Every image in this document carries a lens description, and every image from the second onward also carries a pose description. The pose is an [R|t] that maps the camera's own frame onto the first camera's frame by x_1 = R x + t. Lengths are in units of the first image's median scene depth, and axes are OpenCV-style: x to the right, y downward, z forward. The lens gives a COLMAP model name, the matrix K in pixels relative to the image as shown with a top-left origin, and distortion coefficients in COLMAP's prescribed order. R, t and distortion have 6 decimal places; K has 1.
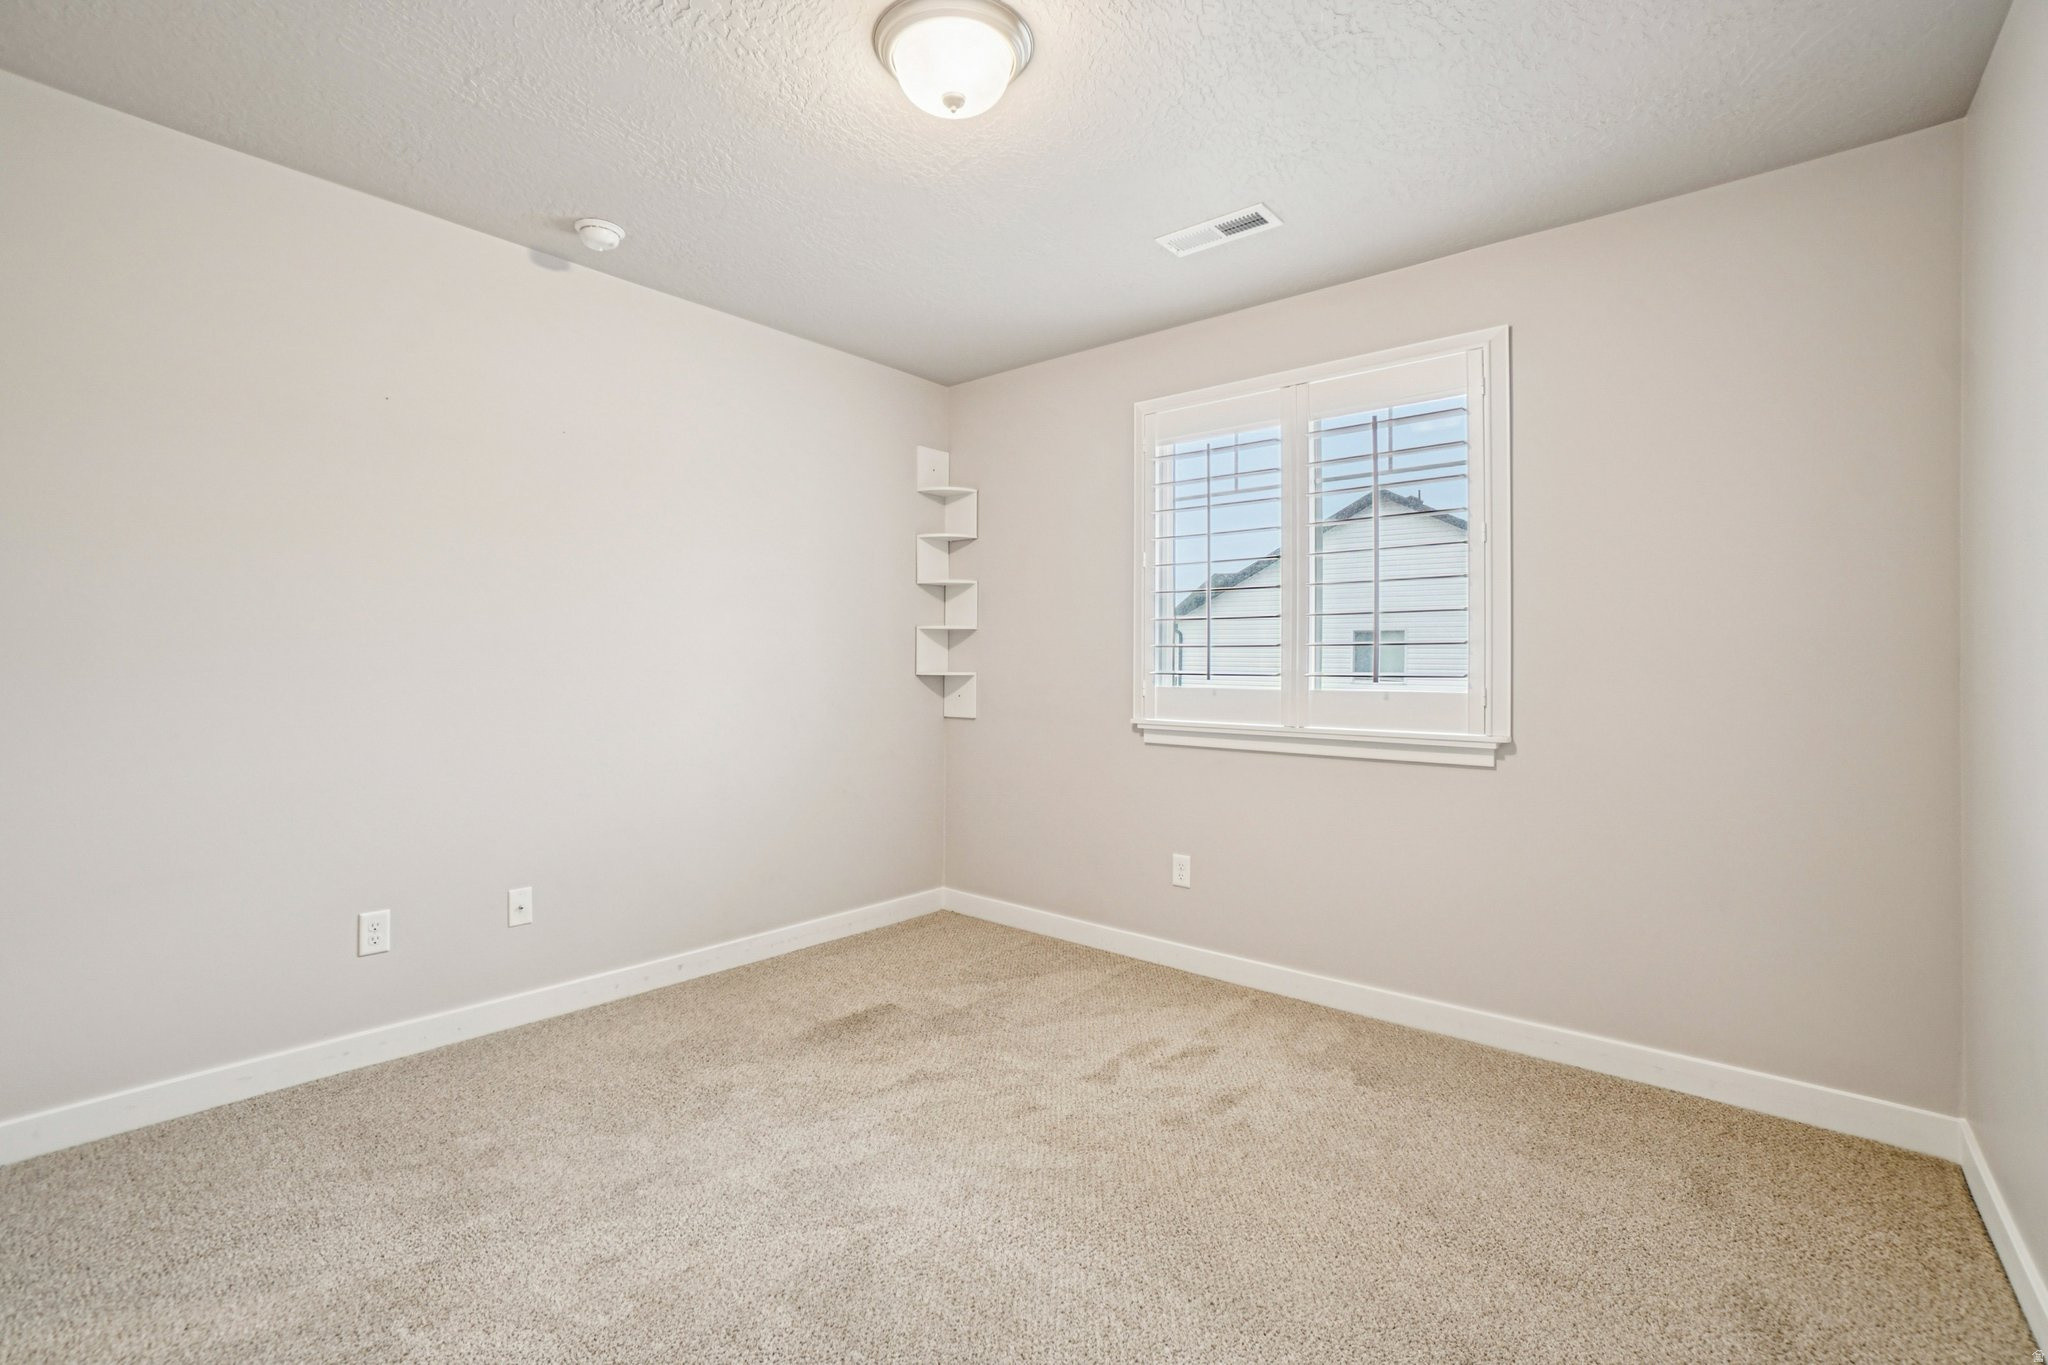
lens RADIAL K [[905.7, 0, 1017.2], [0, 905.7, 672.6], [0, 0, 1]] dist [-0.047786, 0.000296]
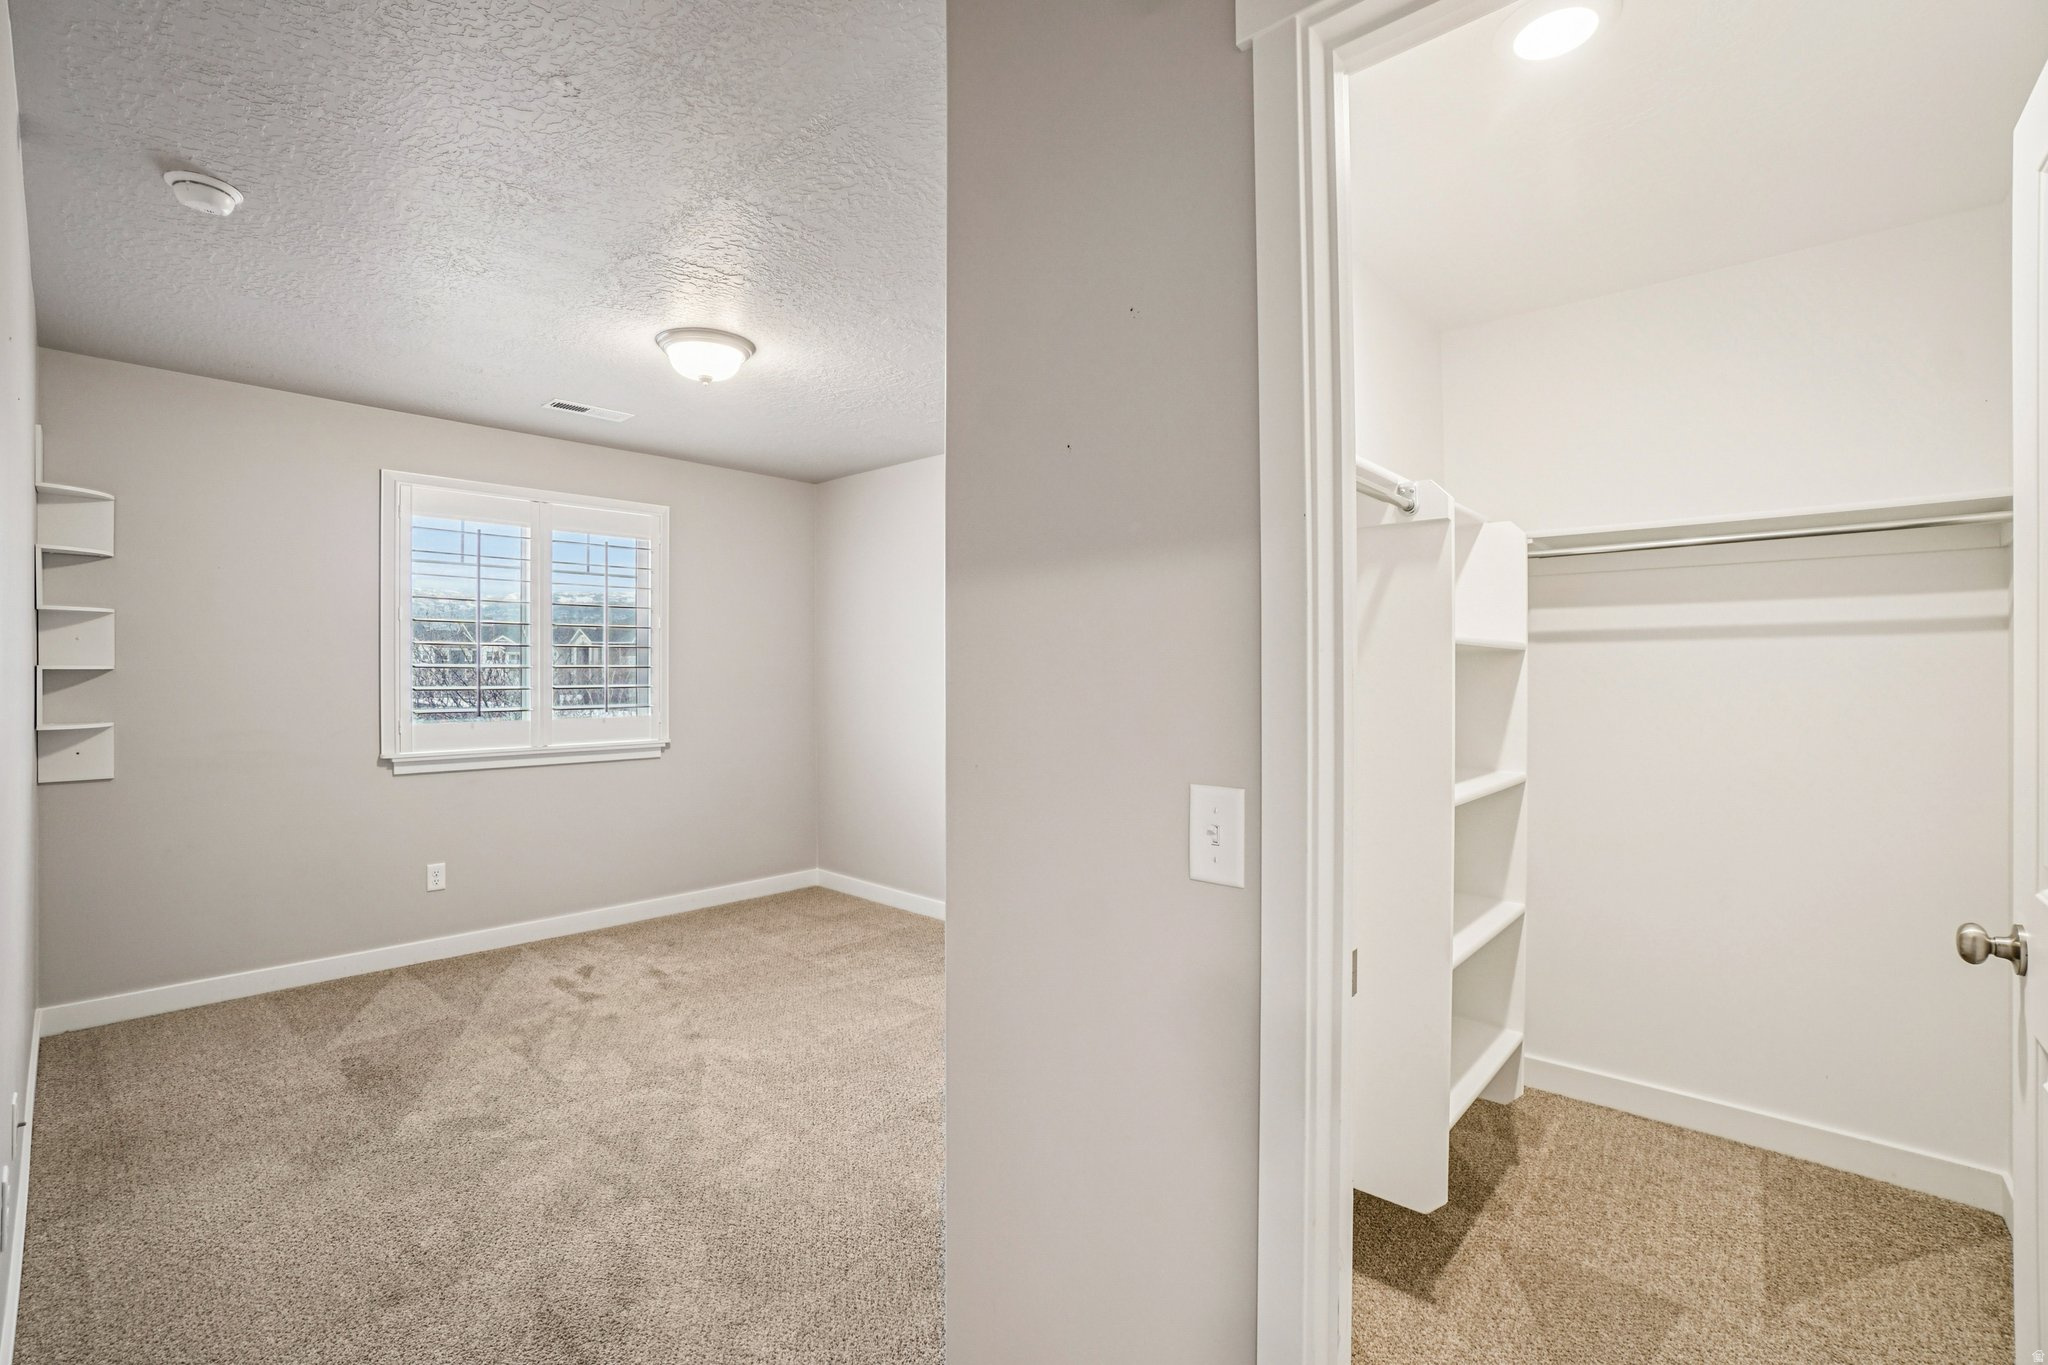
lens RADIAL K [[885.7, 0, 1016.1], [0, 885.7, 661.1], [0, 0, 1]] dist [-0.049803, 0.020626]
pose [[0.028604, 0.005161, 0.999578, -1.119112], [-0.000581, 0.999987, -0.005146, -0.071577], [-0.999591, -0.000434, 0.028606, 0.238629]]
